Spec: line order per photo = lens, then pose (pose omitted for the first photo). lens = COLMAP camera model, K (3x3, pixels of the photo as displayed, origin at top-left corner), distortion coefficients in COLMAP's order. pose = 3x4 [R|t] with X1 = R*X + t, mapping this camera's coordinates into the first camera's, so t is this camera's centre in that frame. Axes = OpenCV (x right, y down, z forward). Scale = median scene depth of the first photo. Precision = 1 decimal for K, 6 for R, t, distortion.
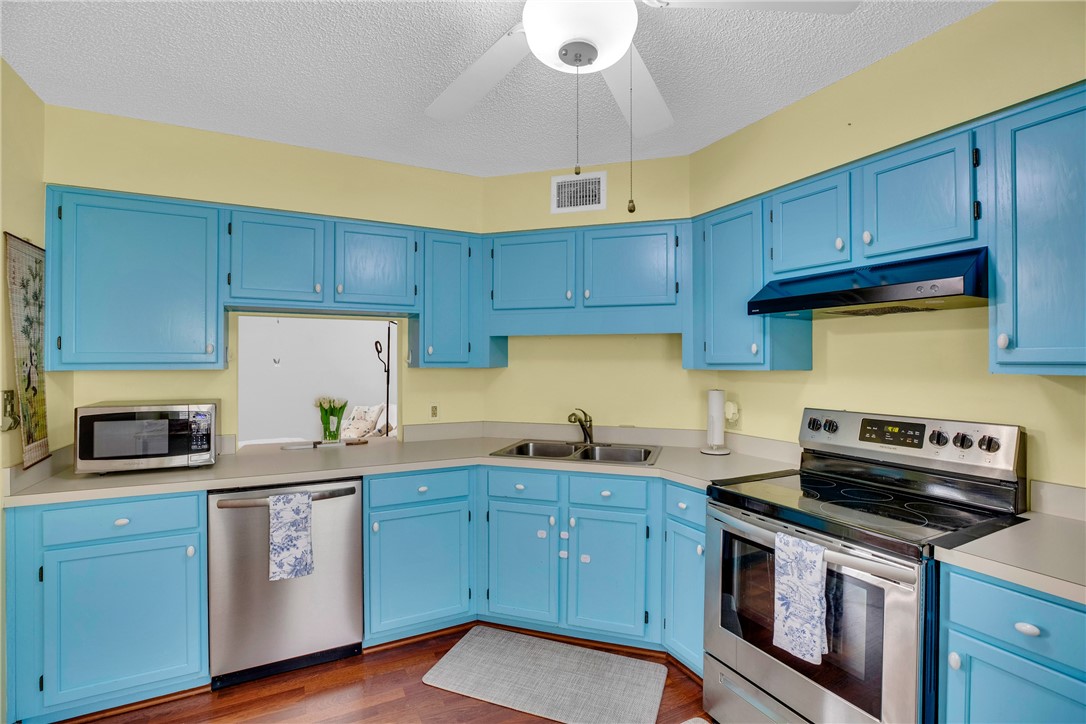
lens RADIAL K [[495.9, 0, 546.0], [0, 495.9, 360.4], [0, 0, 1]] dist [-0.047752, 0.012559]
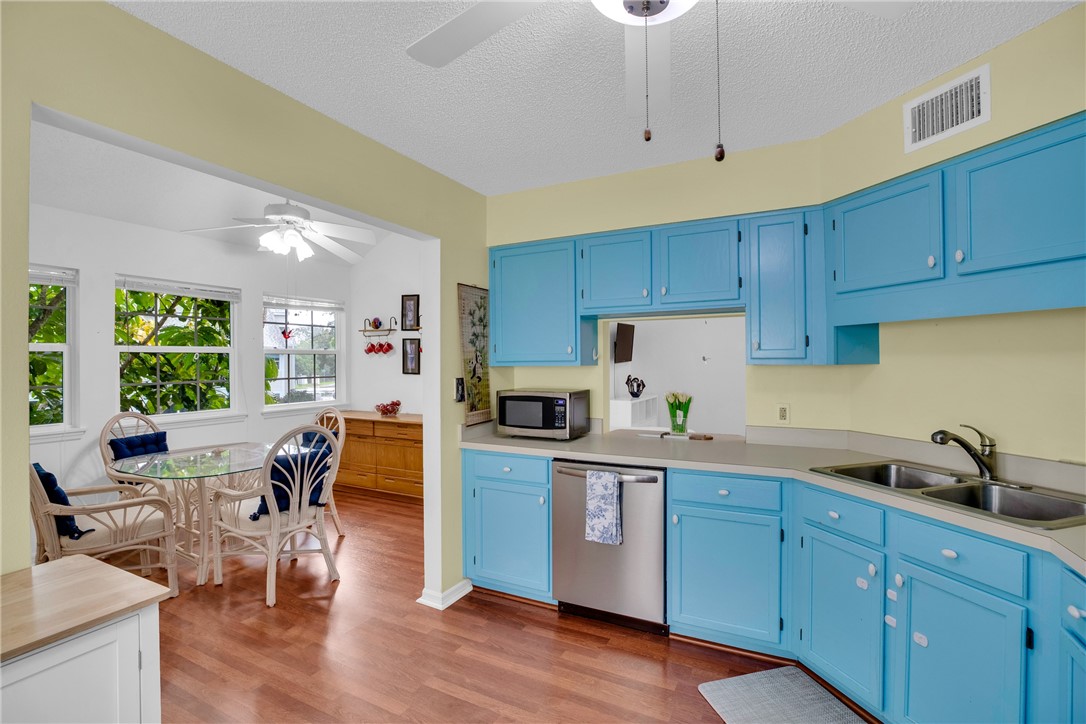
lens RADIAL K [[495.9, 0, 546.0], [0, 495.9, 360.4], [0, 0, 1]] dist [-0.047752, 0.012559]
pose [[0.575056, -0.005377, -0.818096, 0.366404], [0.010263, 0.999947, 0.000642, 0.002578], [0.818050, -0.008766, 0.575081, 0.197967]]
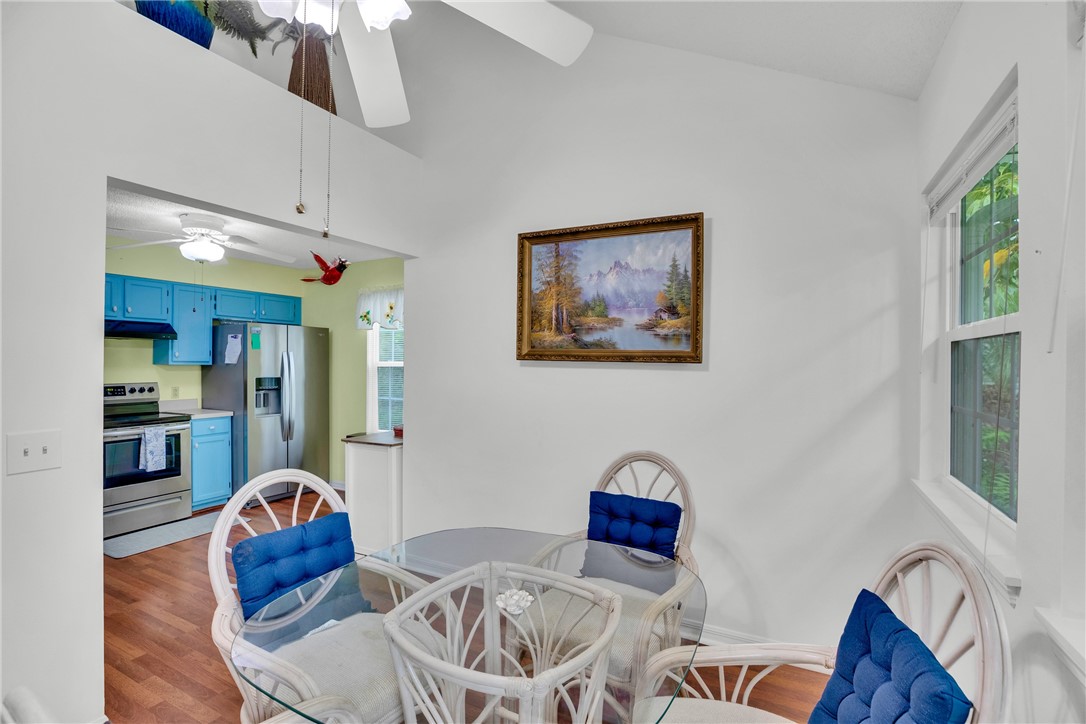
lens RADIAL K [[495.9, 0, 546.0], [0, 495.9, 360.4], [0, 0, 1]] dist [-0.047752, 0.012559]
pose [[-0.574875, -0.001067, 0.818241, -2.038486], [-0.008818, 0.999949, -0.004891, -0.004411], [-0.818194, -0.010027, -0.574855, 0.544569]]
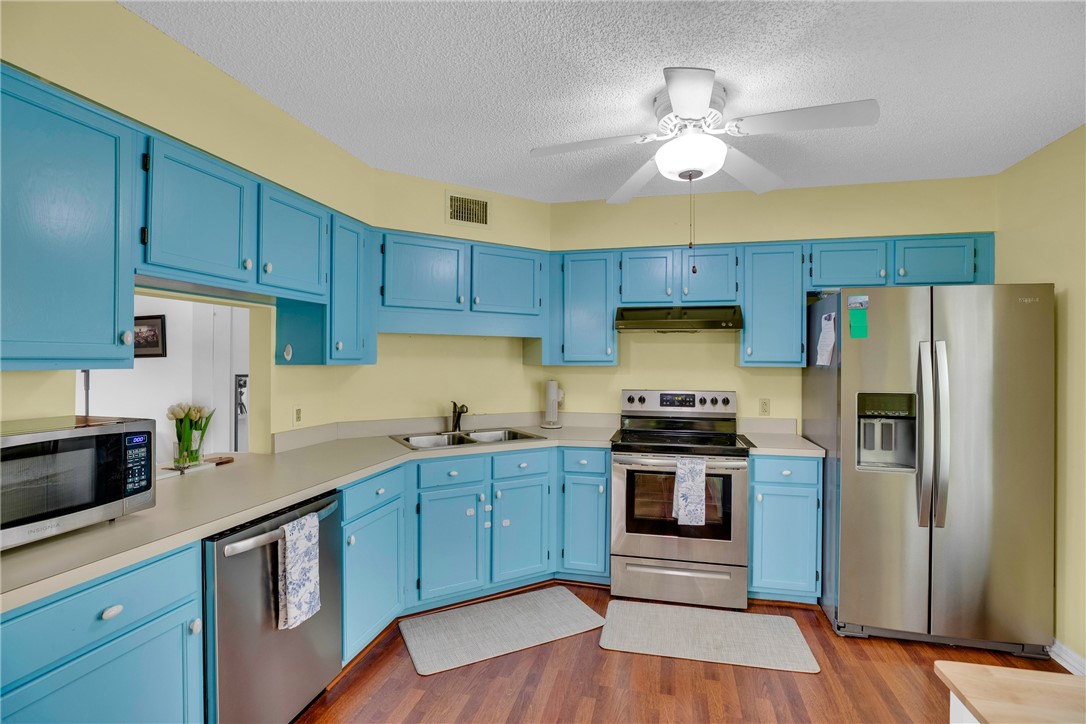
lens RADIAL K [[495.9, 0, 546.0], [0, 495.9, 360.4], [0, 0, 1]] dist [-0.047752, 0.012559]
pose [[0.665368, 0.002653, 0.746511, -0.836680], [-0.007805, 0.999964, 0.003404, 0.000339], [-0.746475, -0.008091, 0.665364, 0.139787]]
